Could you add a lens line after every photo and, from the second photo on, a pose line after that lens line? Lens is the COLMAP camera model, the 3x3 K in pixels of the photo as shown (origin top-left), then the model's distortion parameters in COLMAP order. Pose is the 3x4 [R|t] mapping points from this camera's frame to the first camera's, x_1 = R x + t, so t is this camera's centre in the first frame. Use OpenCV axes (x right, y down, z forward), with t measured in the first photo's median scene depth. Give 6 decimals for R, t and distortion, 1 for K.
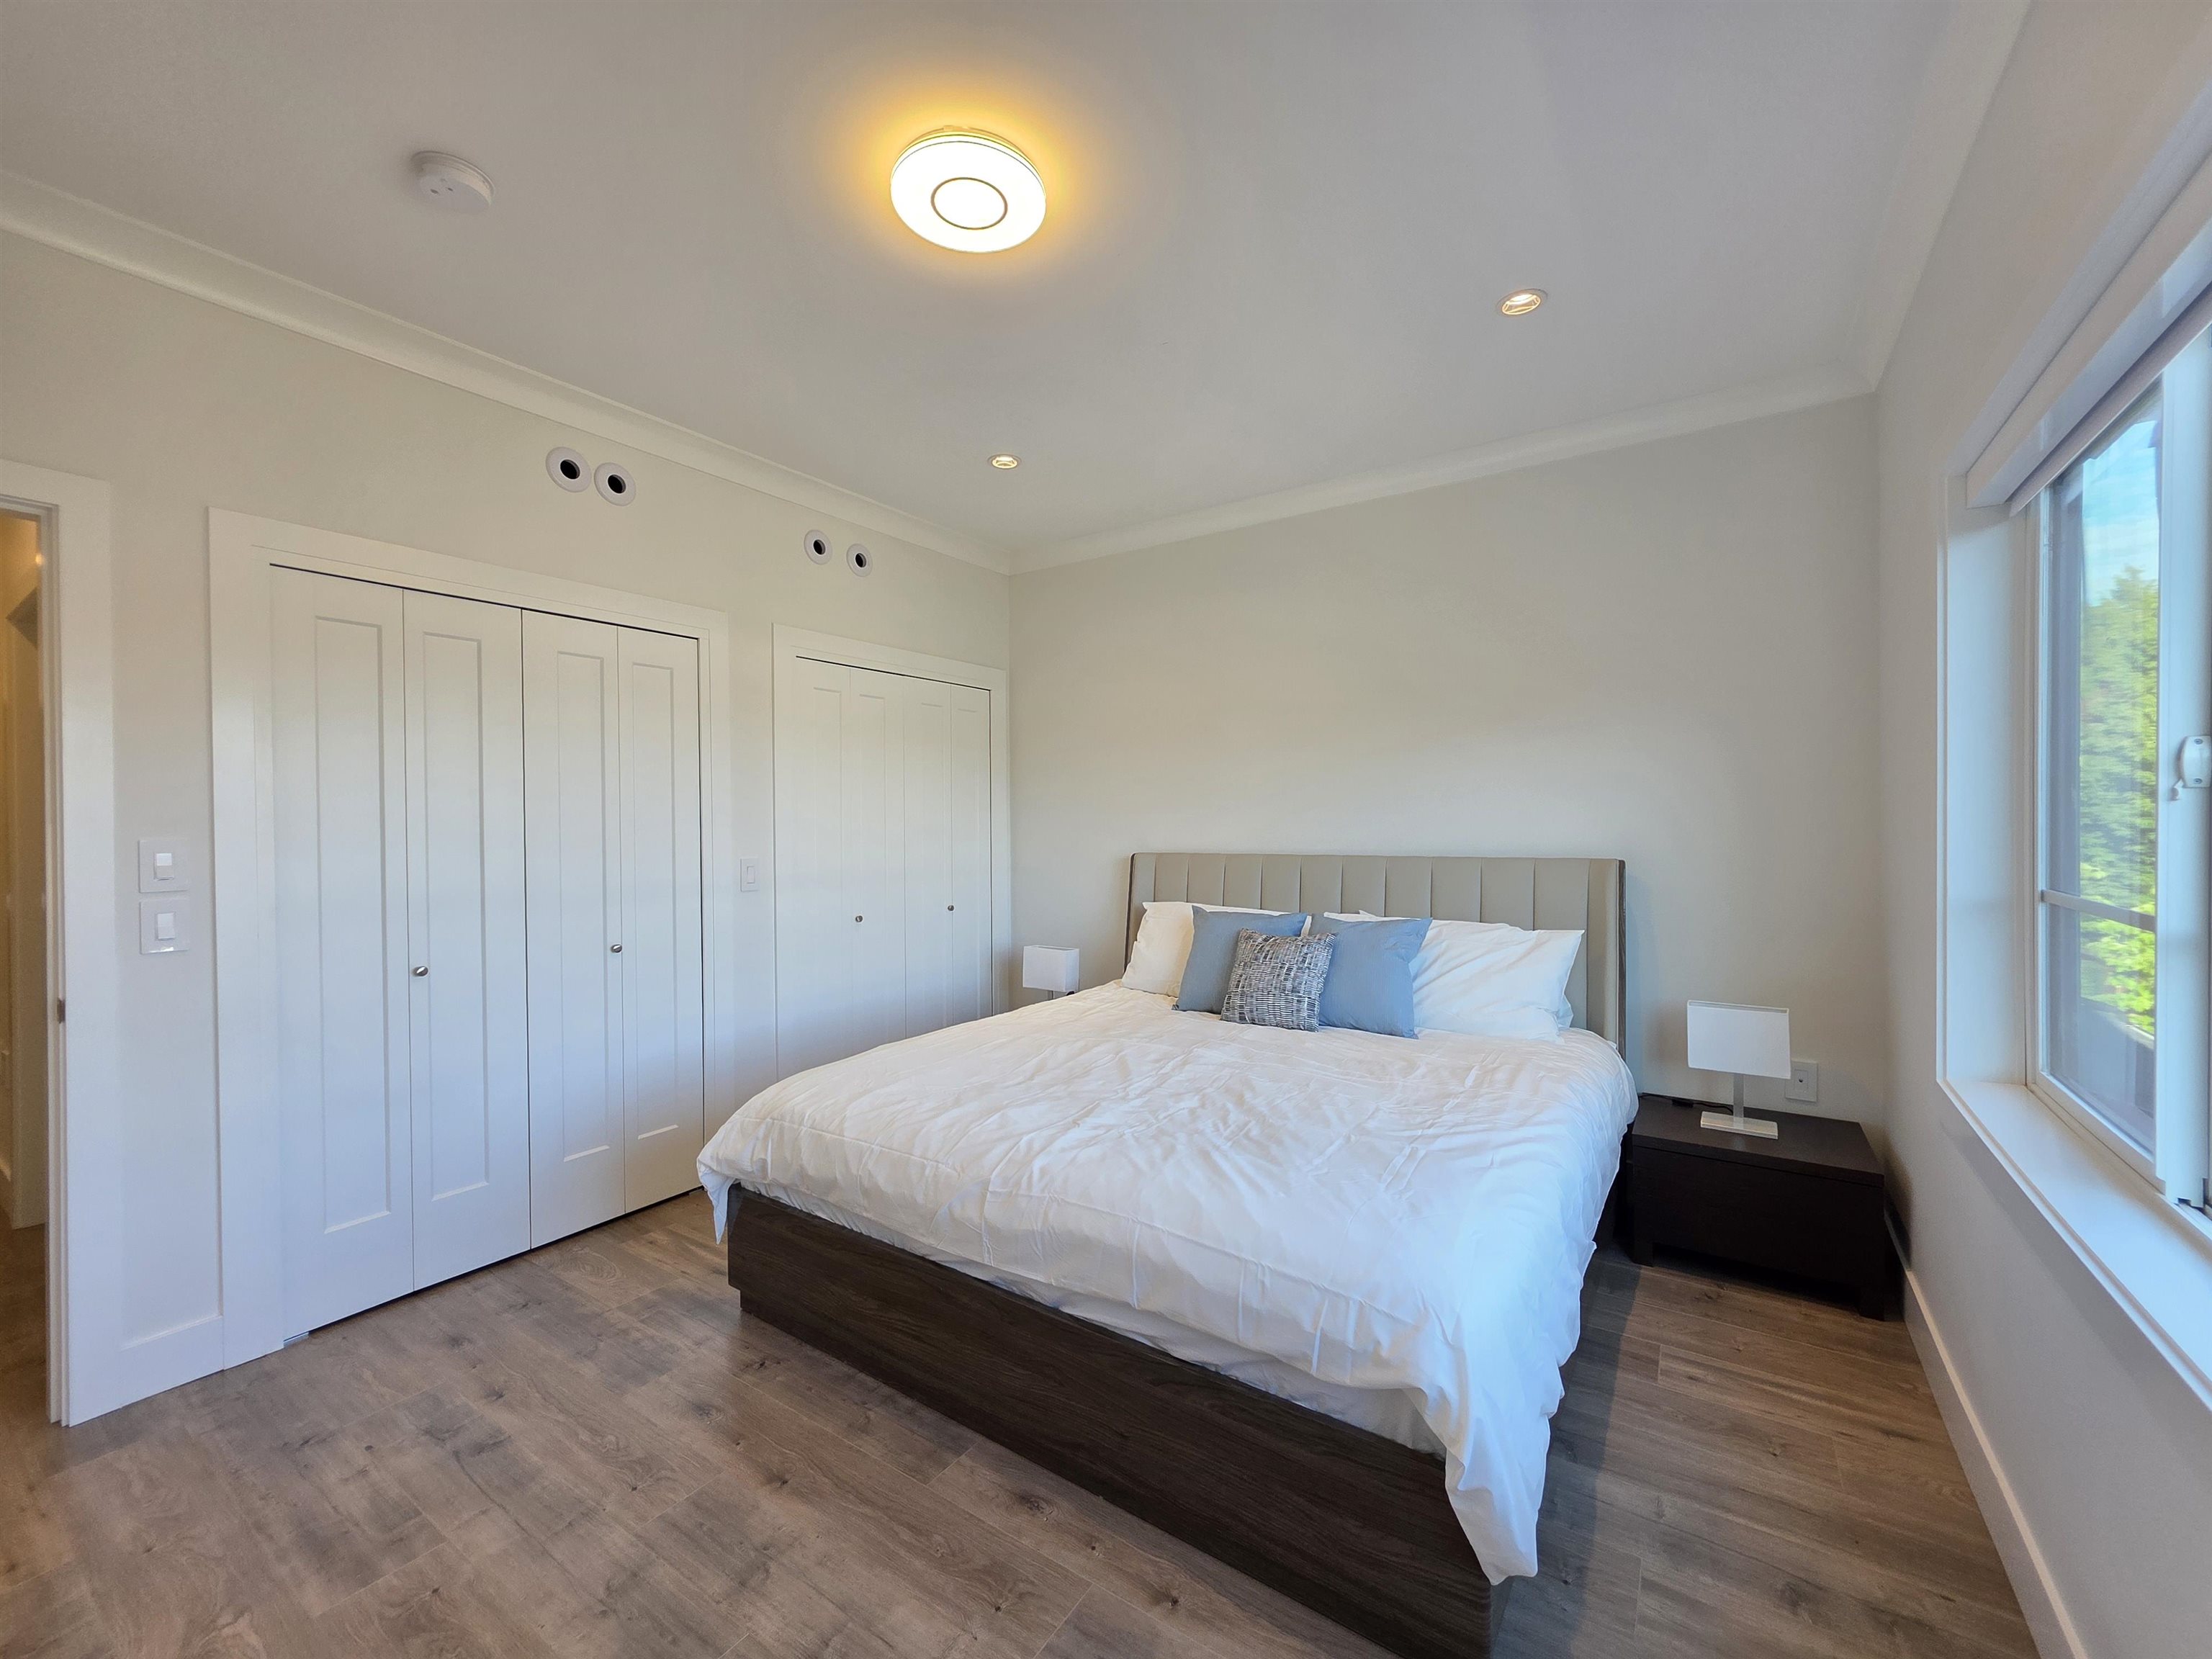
lens RADIAL K [[886.6, 0, 1114.0], [0, 886.6, 824.0], [0, 0, 1]] dist [0.001733, 0.000959]
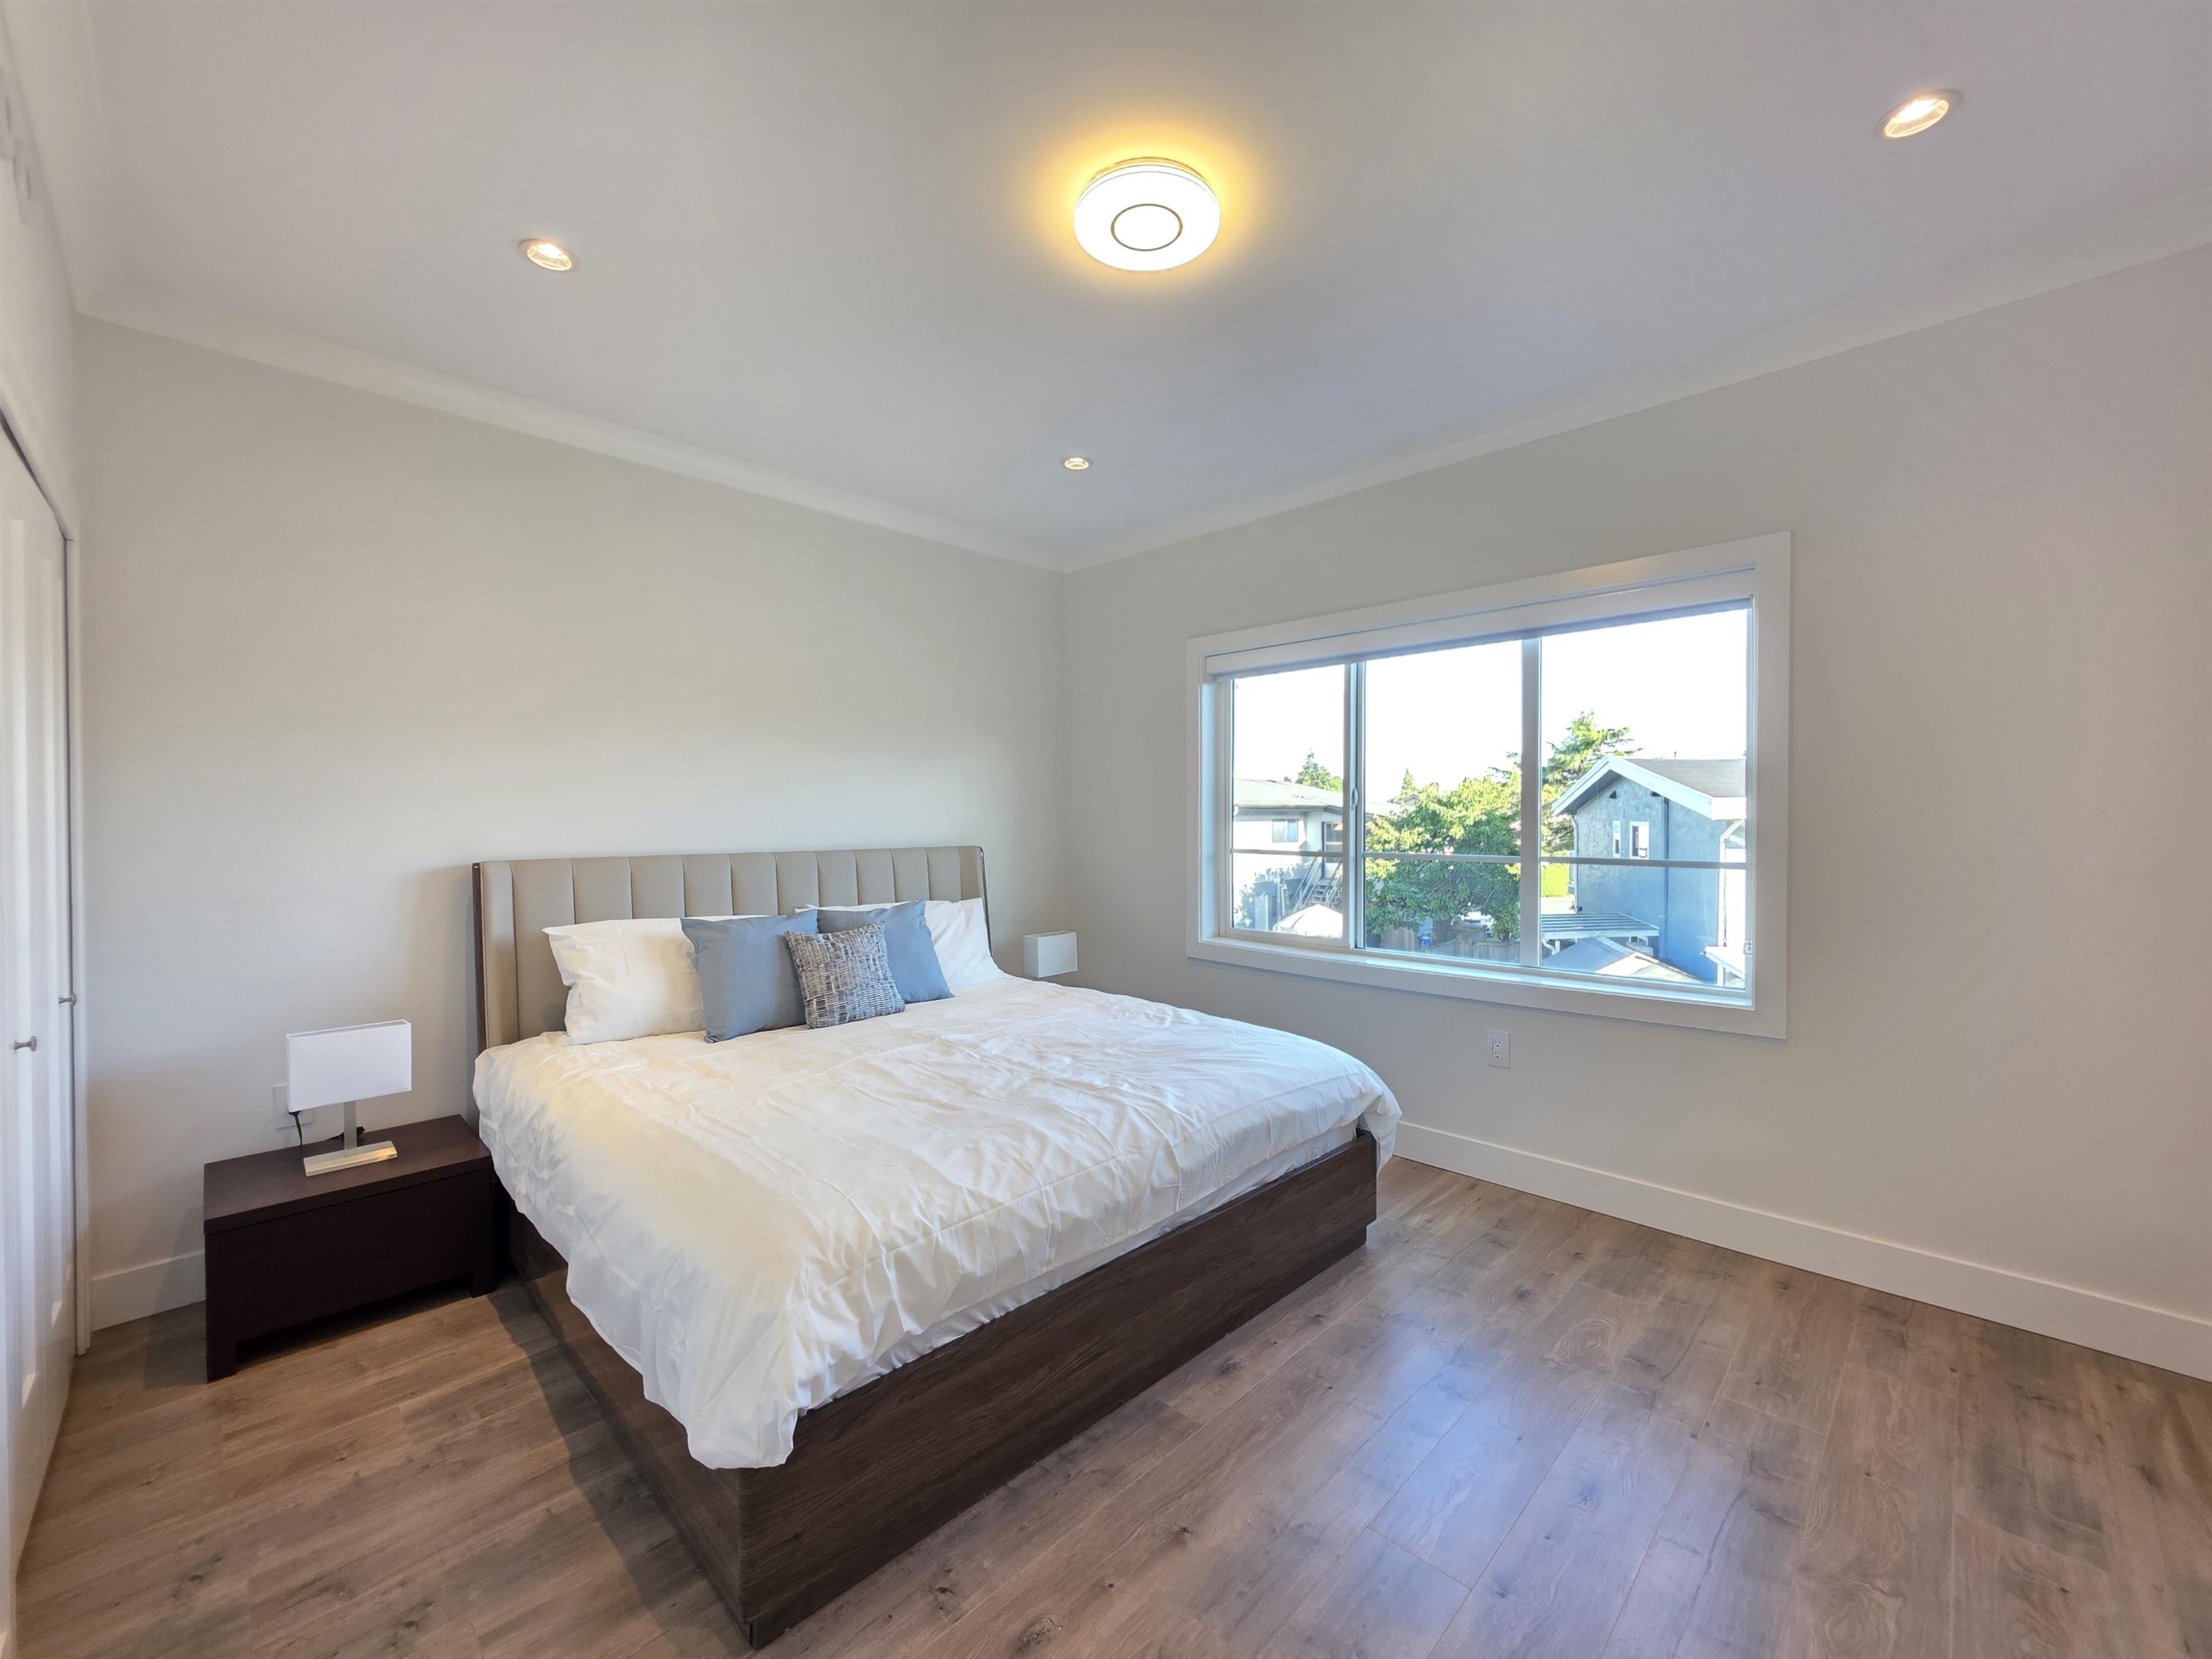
lens RADIAL K [[886.6, 0, 1118.1], [0, 886.6, 840.8], [0, 0, 1]] dist [0.001733, 0.000959]
pose [[0.173407, -0.012524, 0.984771, -1.052316], [0.004155, 0.999920, 0.011985, 0.020189], [-0.984841, 0.002014, 0.173445, 0.752335]]
